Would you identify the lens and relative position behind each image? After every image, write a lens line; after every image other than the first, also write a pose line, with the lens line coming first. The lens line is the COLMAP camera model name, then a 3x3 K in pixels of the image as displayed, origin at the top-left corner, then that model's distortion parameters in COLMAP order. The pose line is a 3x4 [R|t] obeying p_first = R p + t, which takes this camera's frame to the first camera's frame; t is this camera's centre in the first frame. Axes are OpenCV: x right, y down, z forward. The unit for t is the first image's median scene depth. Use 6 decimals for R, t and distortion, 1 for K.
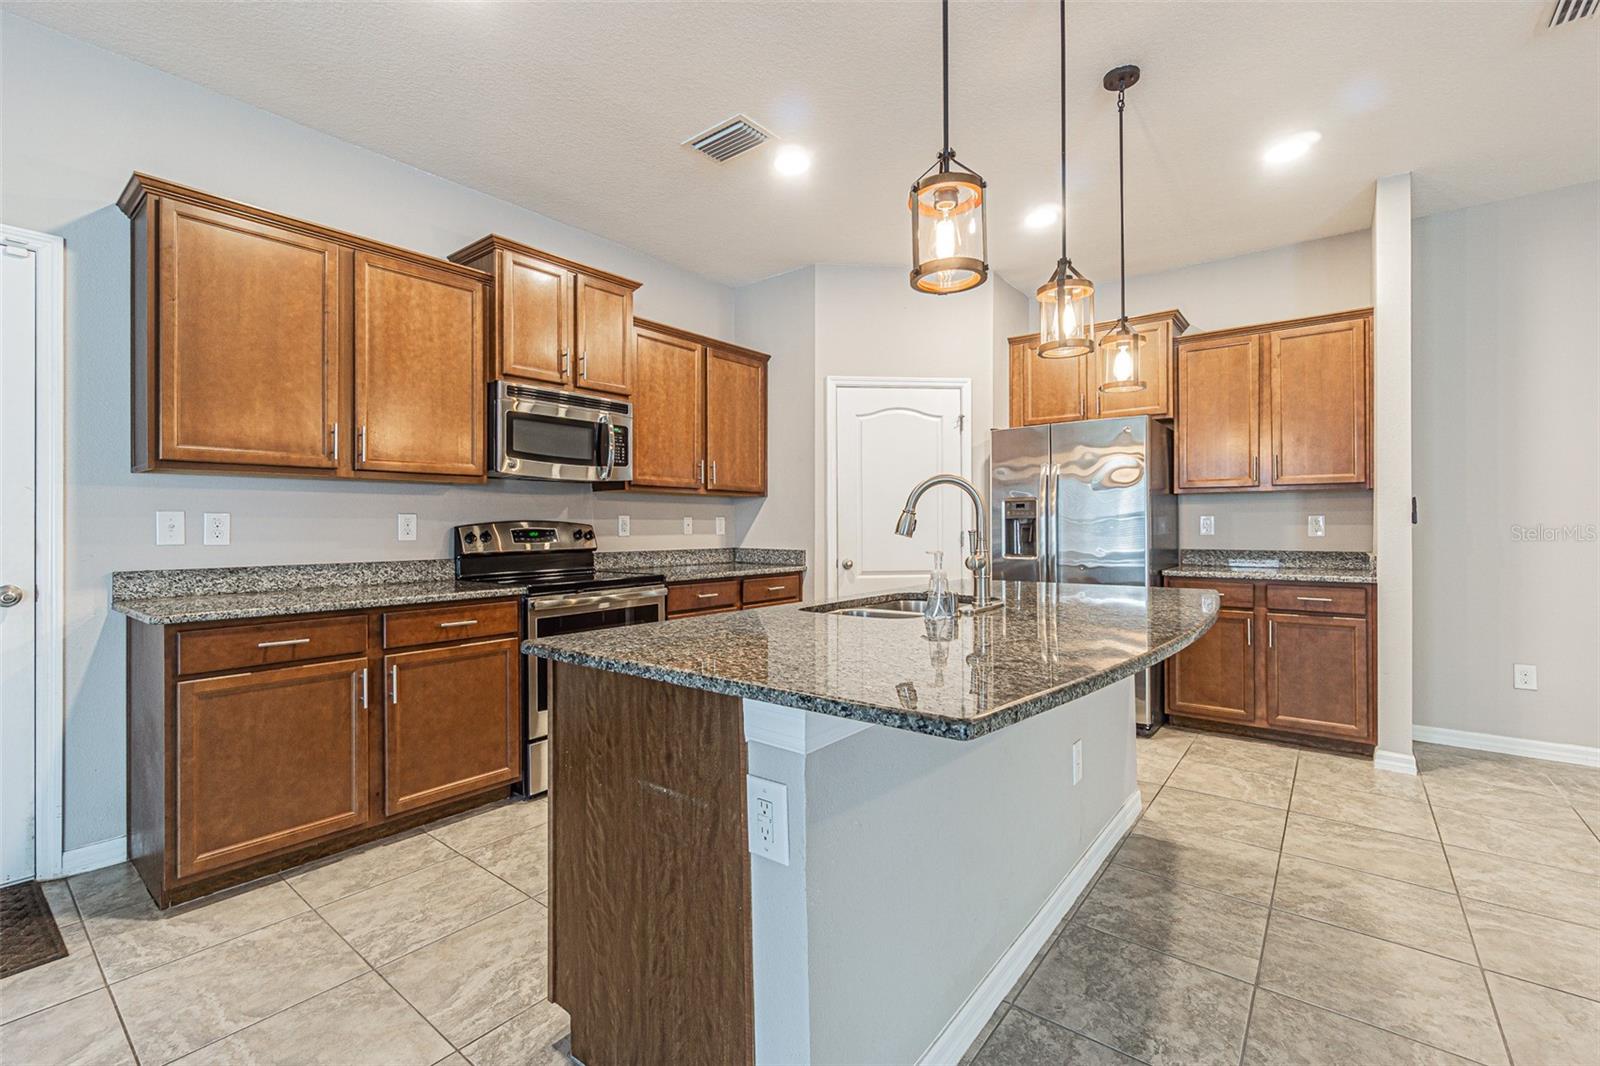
lens RADIAL K [[690.0, 0, 793.1], [0, 690.0, 521.2], [0, 0, 1]] dist [-0.001227, 0.000230]
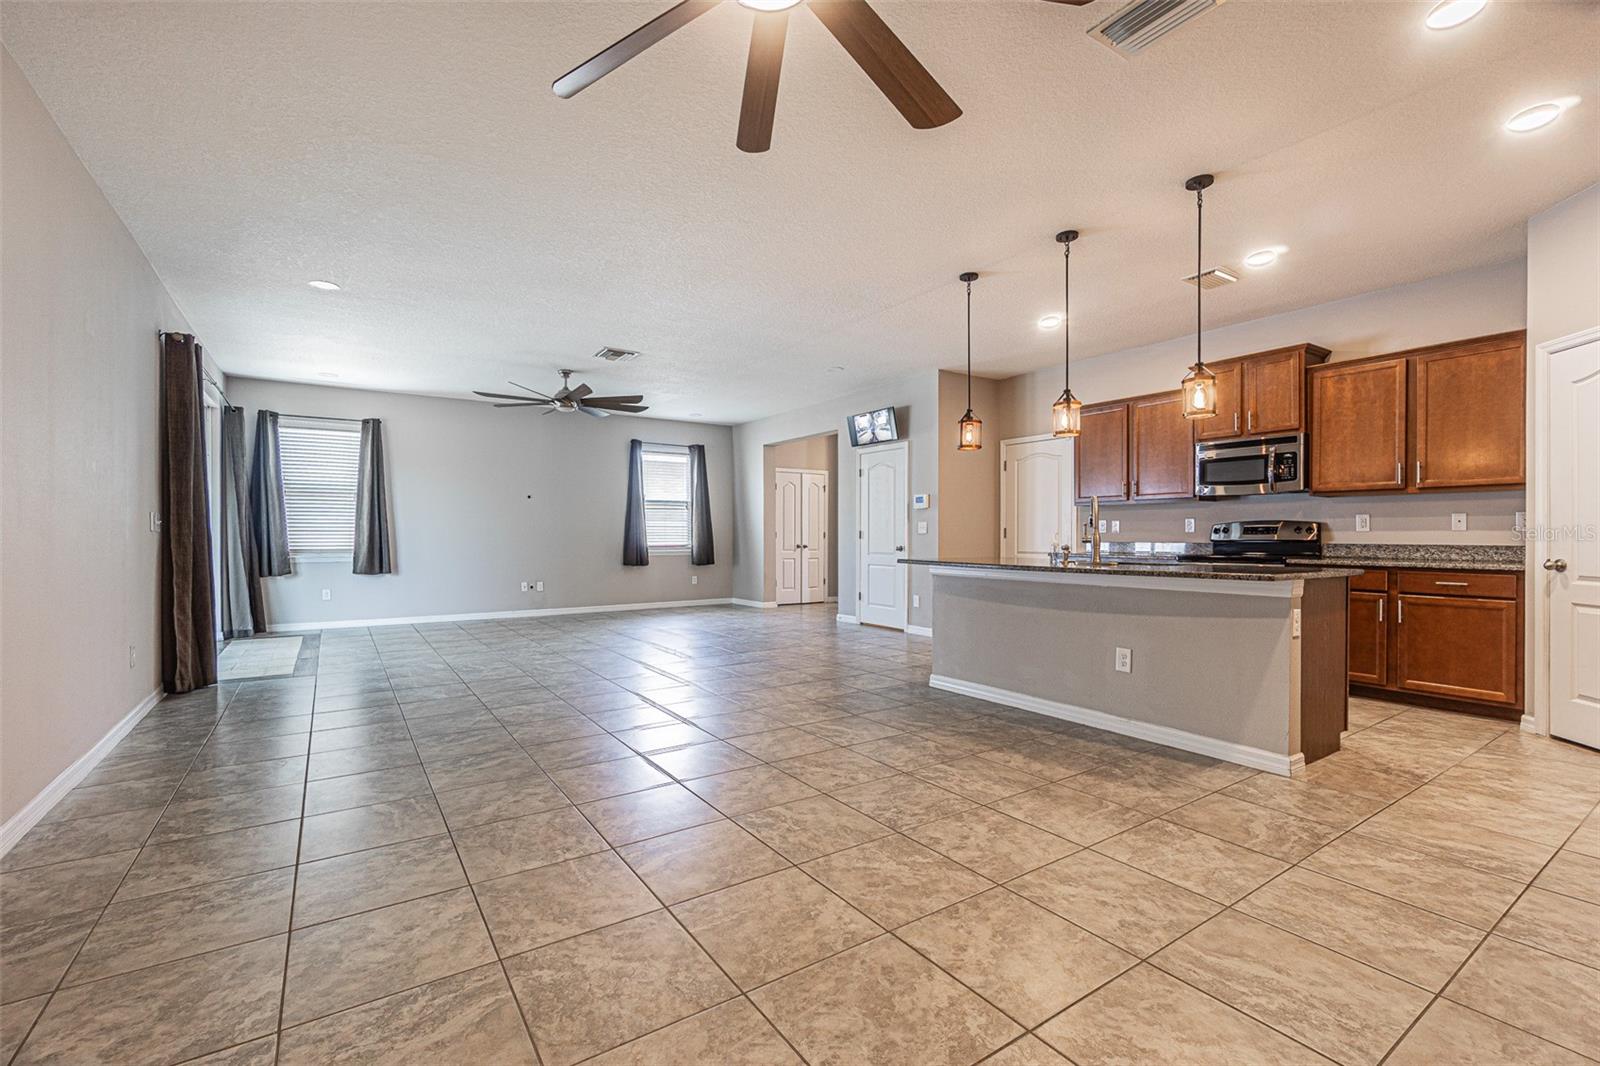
lens RADIAL K [[696.9, 0, 792.5], [0, 696.9, 538.1], [0, 0, 1]] dist [0.000446, 0.000570]
pose [[-0.298036, 0.007255, -0.954527, 1.537623], [0.006788, 0.999962, 0.005481, 0.024543], [0.954530, -0.004846, -0.298074, 0.497774]]
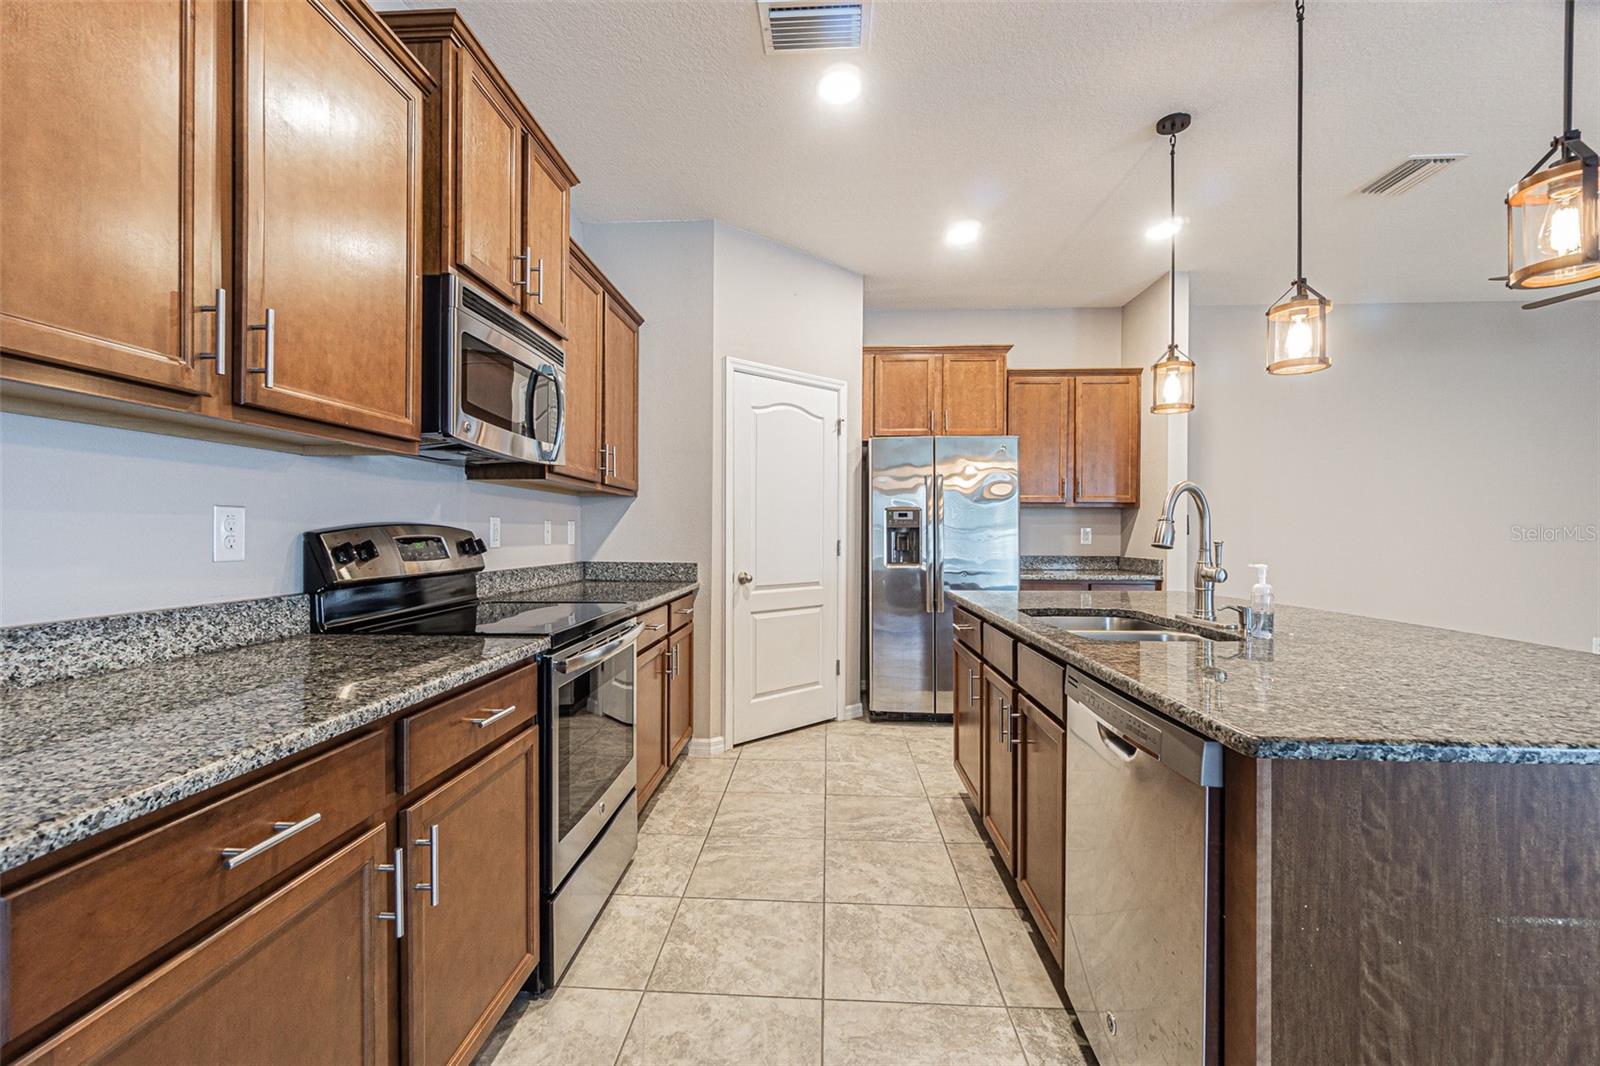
lens RADIAL K [[682.9, 0, 791.6], [0, 682.9, 533.1], [0, 0, 1]] dist [-0.001021, 0.000916]
pose [[0.818124, 0.005740, 0.575013, -0.485437], [-0.009667, 0.999946, 0.003773, 0.002581], [-0.574961, -0.008646, 0.818135, 0.355787]]
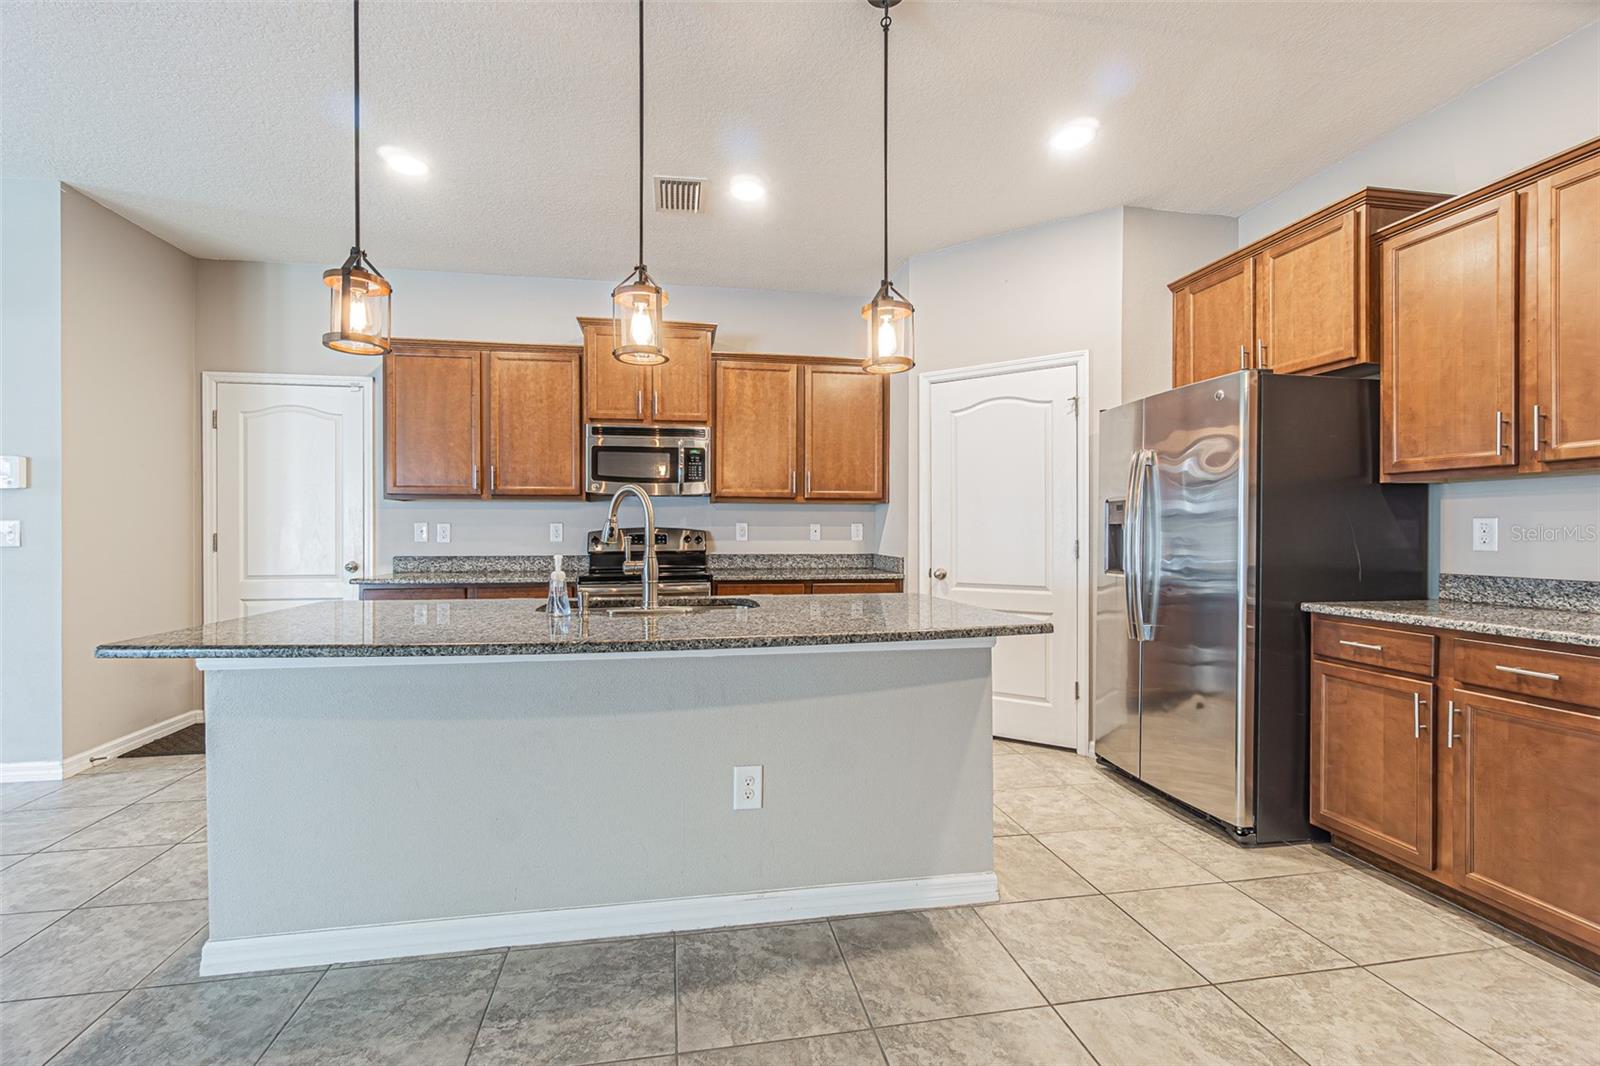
lens RADIAL K [[690.5, 0, 793.7], [0, 690.5, 535.3], [0, 0, 1]] dist [-0.001233, 0.000453]
pose [[0.752115, 0.006462, -0.659000, 0.721692], [0.001431, 0.999934, 0.011438, -0.000843], [0.659030, -0.009546, 0.752056, 0.232700]]
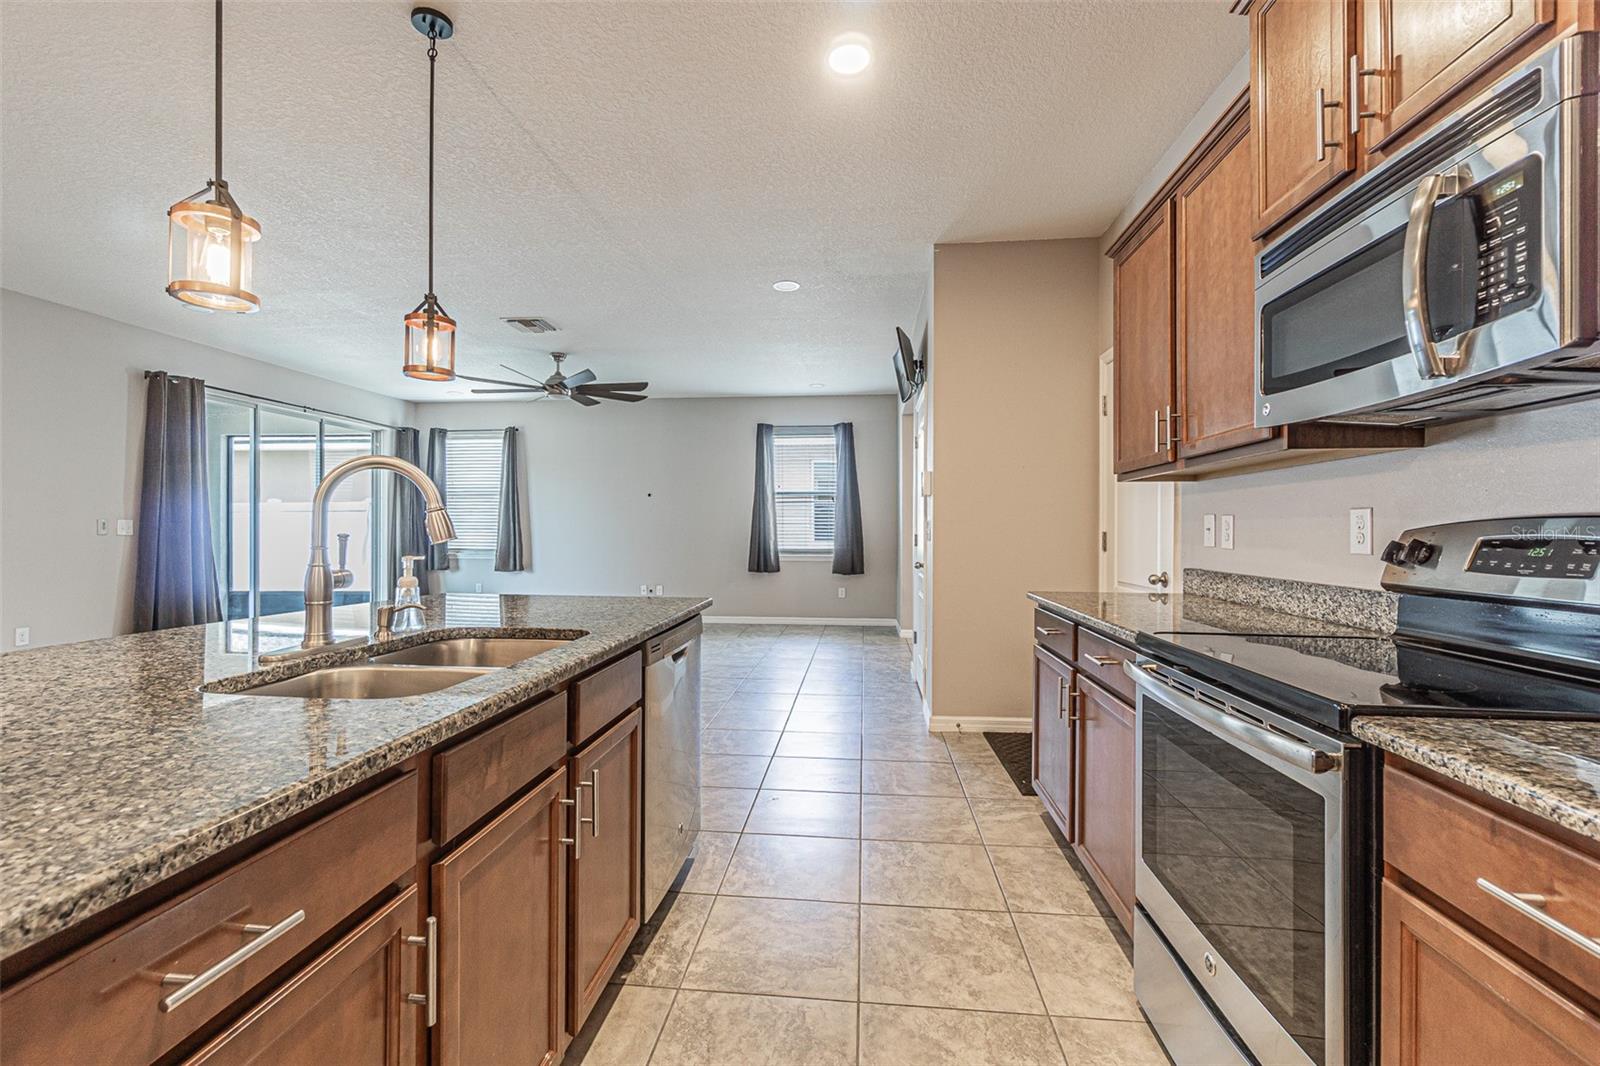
lens RADIAL K [[700.2, 0, 796.5], [0, 700.2, 528.1], [0, 0, 1]] dist [-0.000085, 0.000052]
pose [[-0.842561, 0.000785, -0.538600, 0.153625], [0.003768, 0.999983, -0.004437, 0.006629], [0.538588, -0.005768, -0.842550, 1.179406]]
